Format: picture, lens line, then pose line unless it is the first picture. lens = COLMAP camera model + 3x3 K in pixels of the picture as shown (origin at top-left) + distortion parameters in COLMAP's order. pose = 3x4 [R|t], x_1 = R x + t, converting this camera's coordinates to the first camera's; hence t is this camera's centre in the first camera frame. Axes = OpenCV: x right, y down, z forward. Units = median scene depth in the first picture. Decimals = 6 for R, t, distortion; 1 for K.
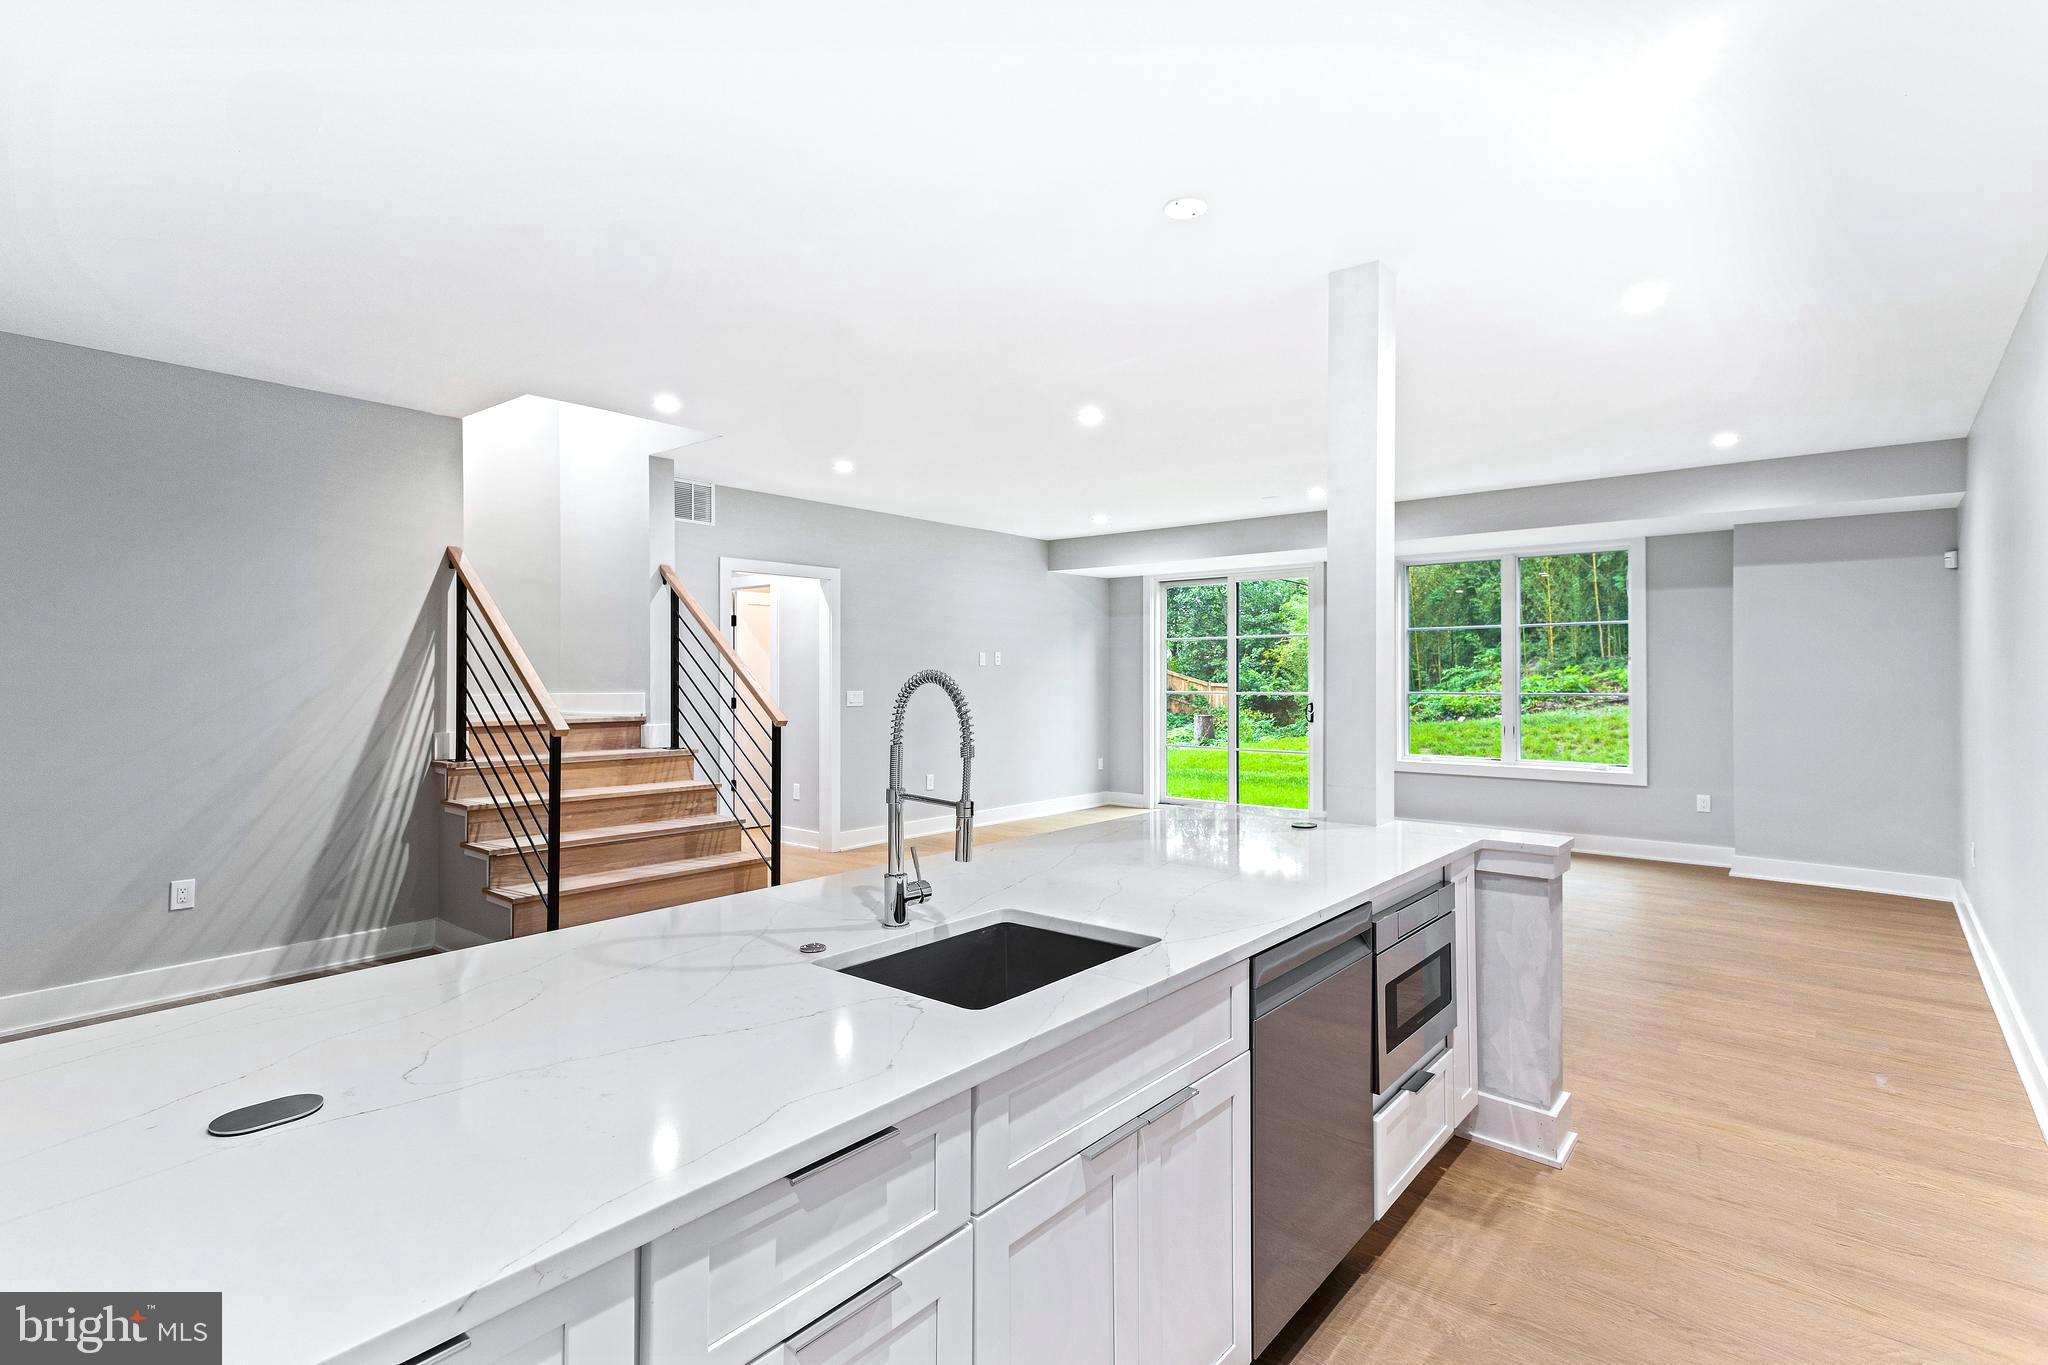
lens RADIAL K [[990.7, 0, 1023.8], [0, 990.7, 662.3], [0, 0, 1]] dist [0.032701, -0.000015]
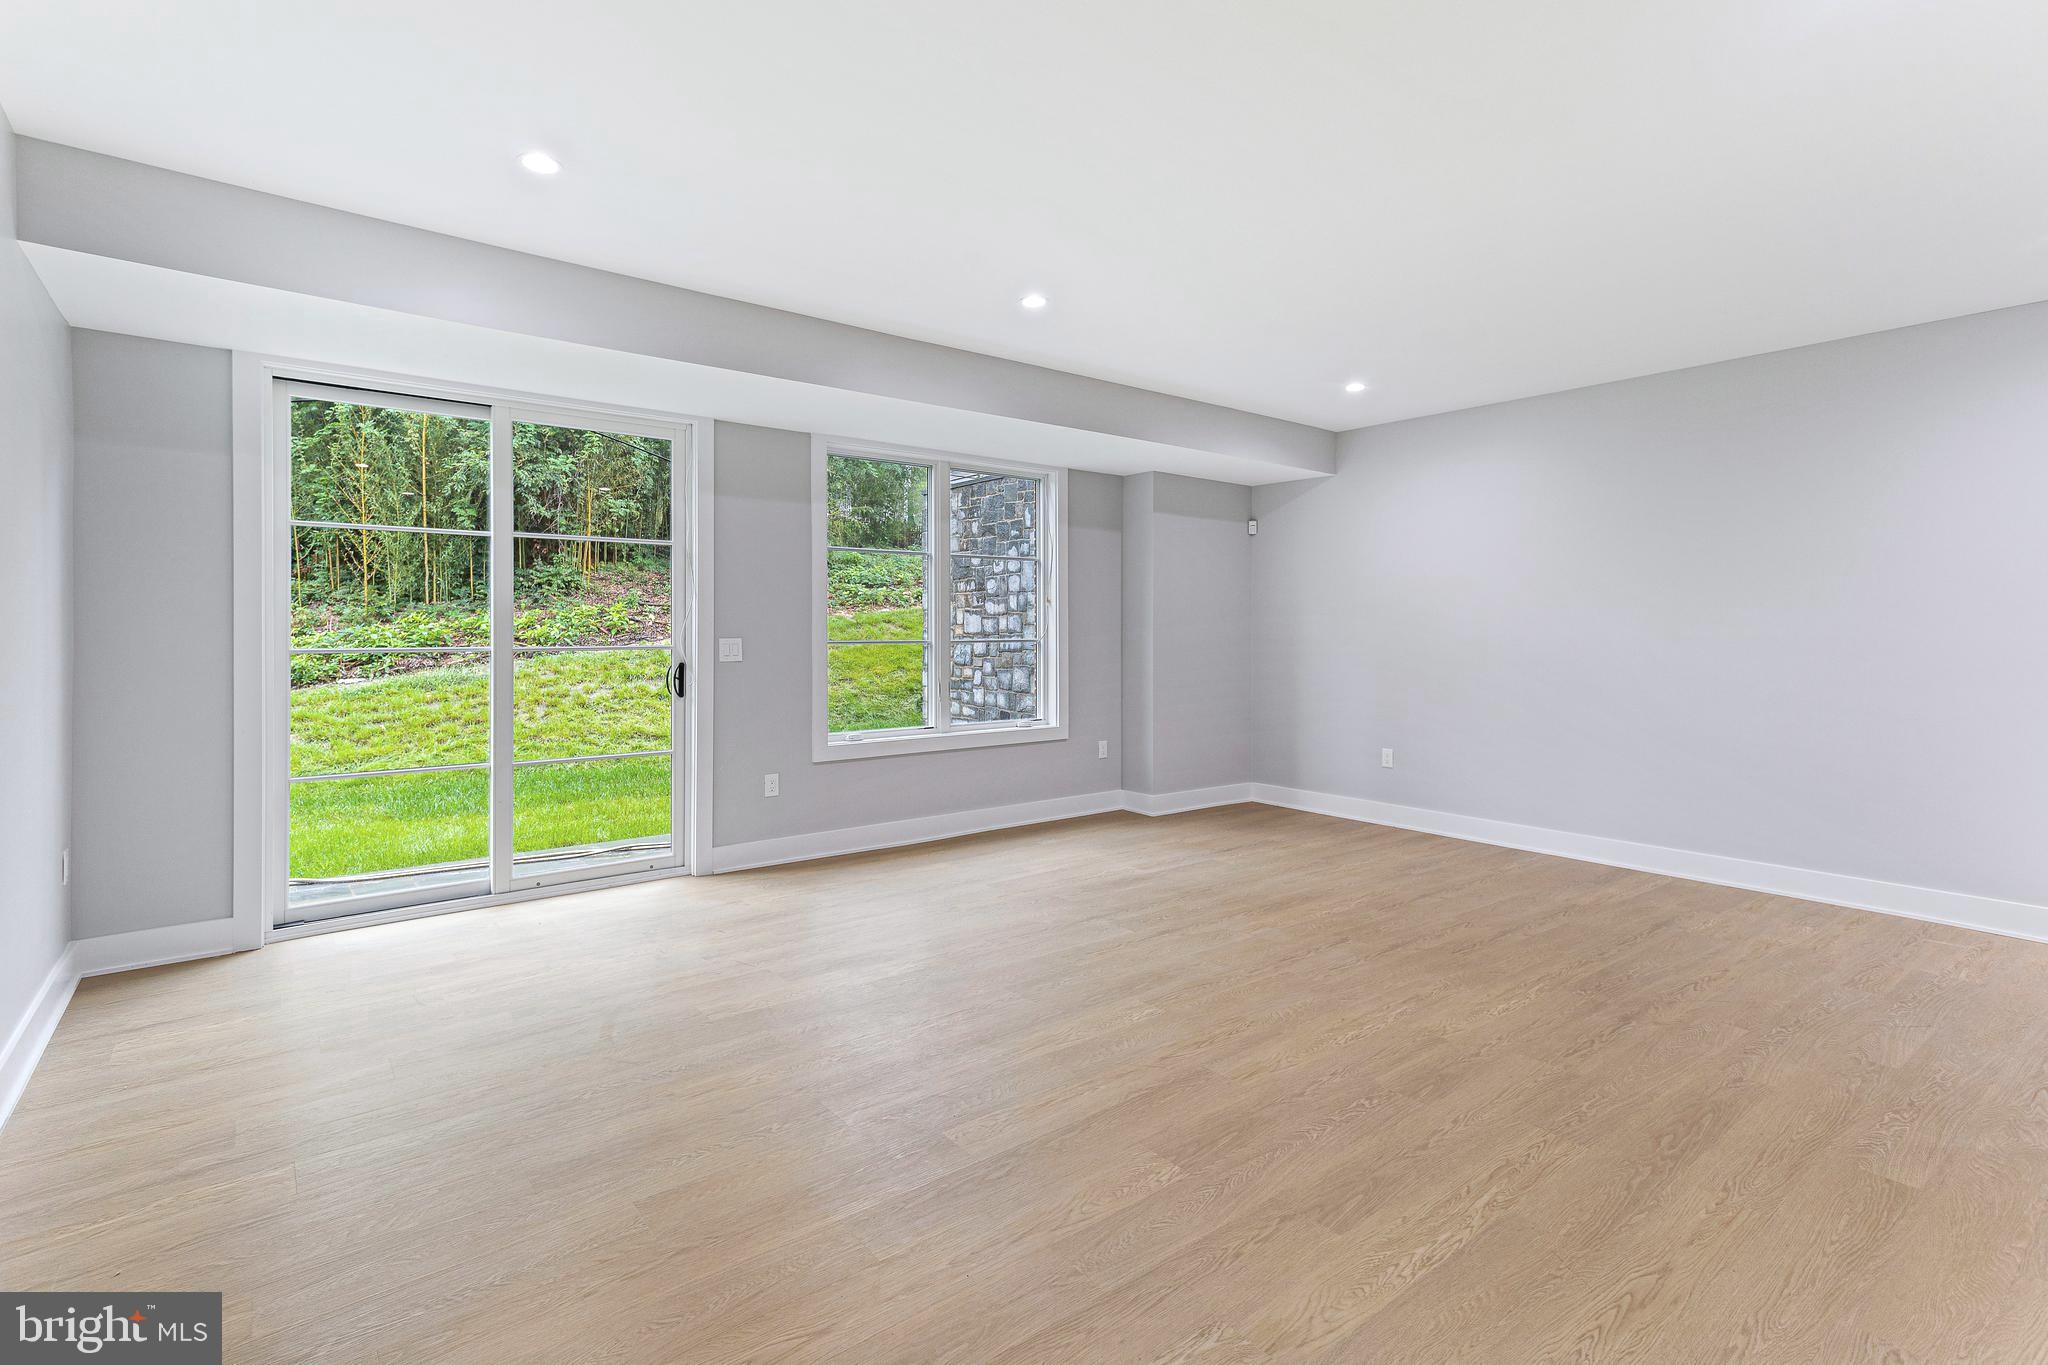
lens RADIAL K [[959.7, 0, 1022.2], [0, 959.7, 642.3], [0, 0, 1]] dist [0.001572, 0.012628]
pose [[0.202384, -0.016787, 0.979162, -0.708454], [-0.009483, 0.999773, 0.019100, 0.049801], [-0.979260, -0.013151, 0.202179, 2.451330]]
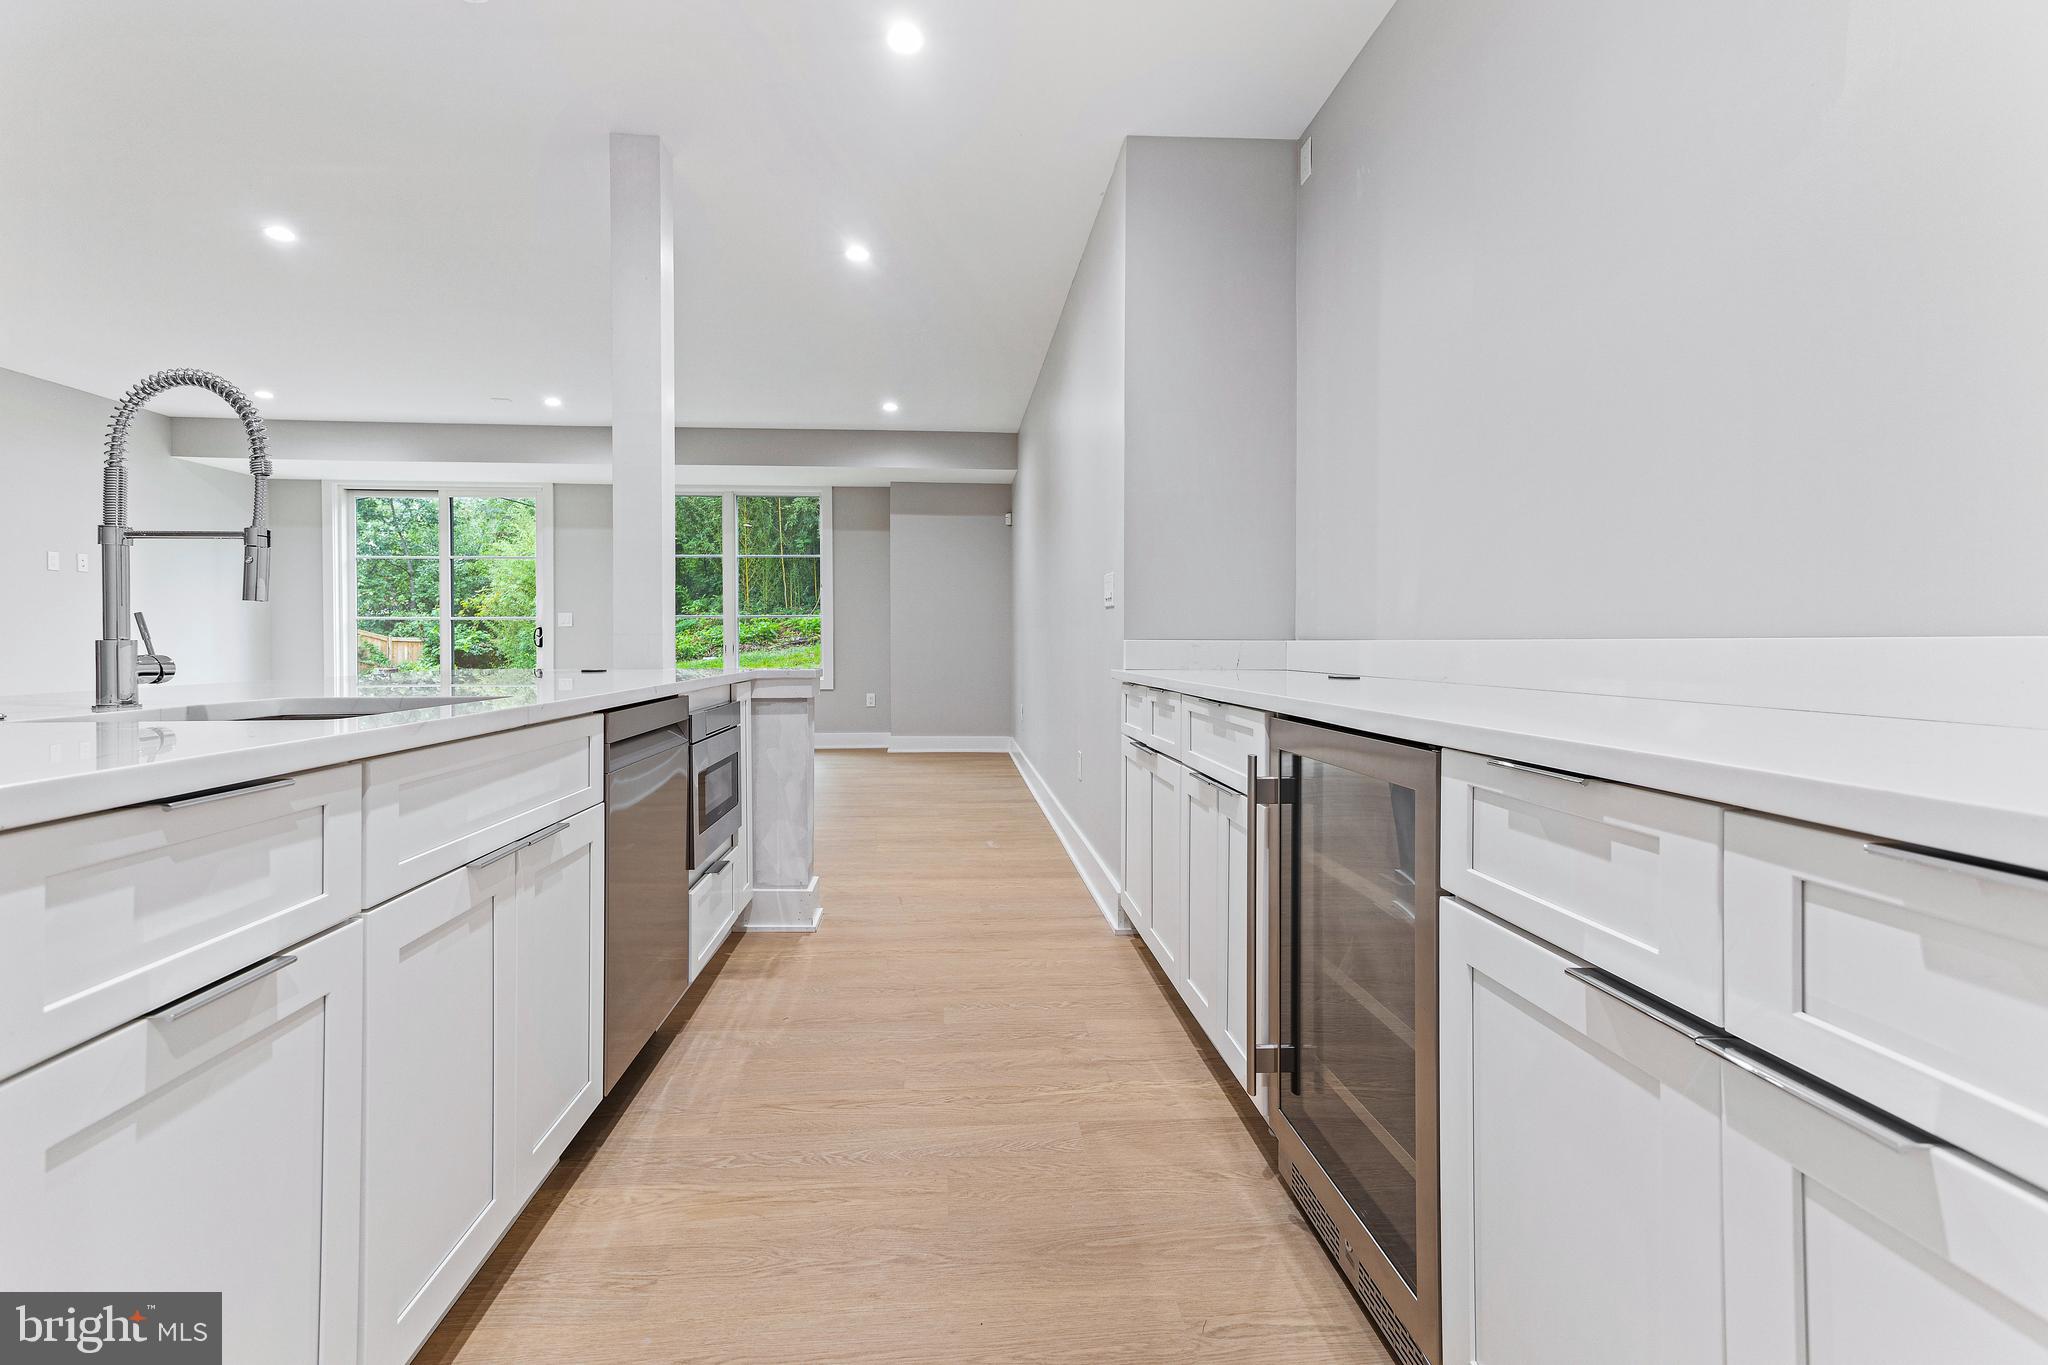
lens RADIAL K [[959.7, 0, 1022.2], [0, 959.7, 642.3], [0, 0, 1]] dist [0.001572, 0.012628]
pose [[0.714496, -0.008951, 0.699583, -0.102816], [-0.001204, 0.999901, 0.014023, 0.137425], [-0.699639, -0.010862, 0.714414, -0.005246]]
